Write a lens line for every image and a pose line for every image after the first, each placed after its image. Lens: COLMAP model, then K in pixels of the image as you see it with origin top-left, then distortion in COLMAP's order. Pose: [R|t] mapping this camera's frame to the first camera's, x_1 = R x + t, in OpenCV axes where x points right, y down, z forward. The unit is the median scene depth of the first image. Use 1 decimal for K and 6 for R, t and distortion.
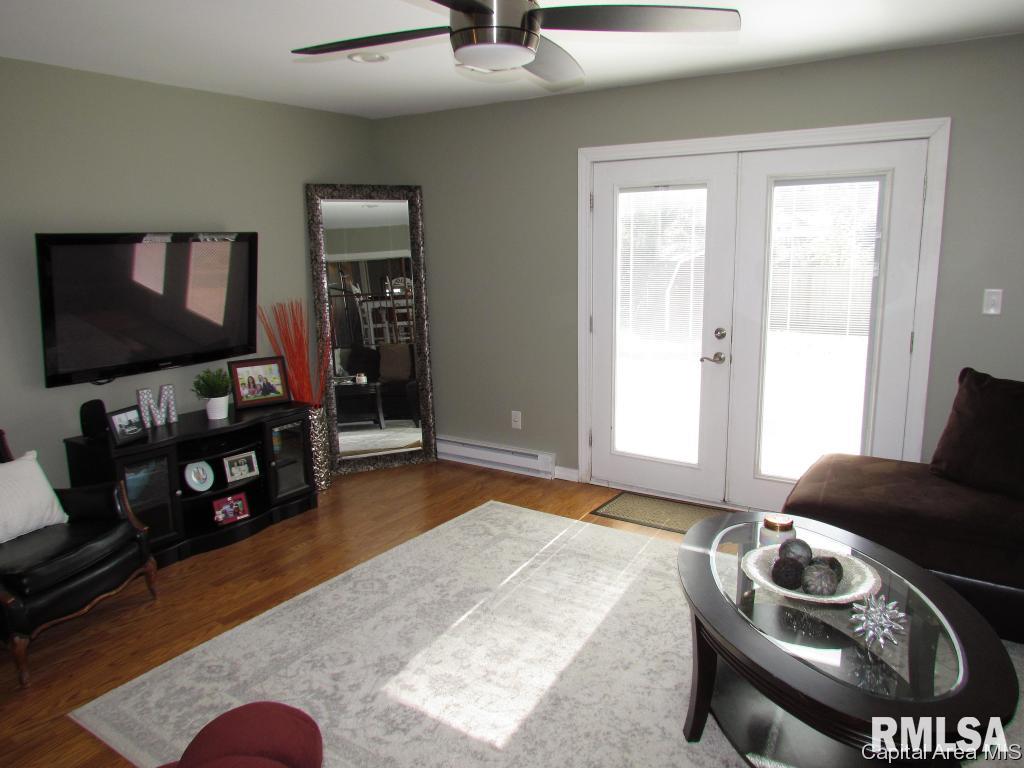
lens RADIAL K [[732.4, 0, 516.1], [0, 732.4, 380.4], [0, 0, 1]] dist [-0.010529, -0.002773]
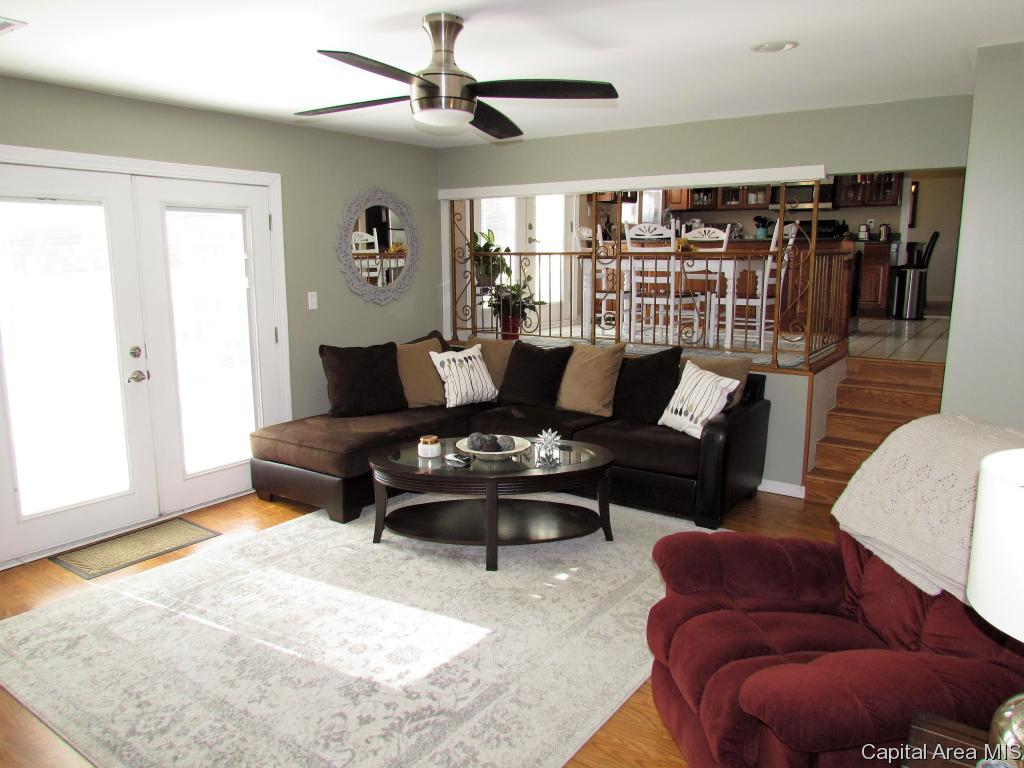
lens RADIAL K [[732.4, 0, 516.1], [0, 732.4, 380.4], [0, 0, 1]] dist [-0.010529, -0.002773]
pose [[0.026638, -0.155850, 0.987421, -0.819846], [0.189142, 0.970715, 0.148111, -0.088102], [-0.981588, 0.182818, 0.055336, 0.509787]]
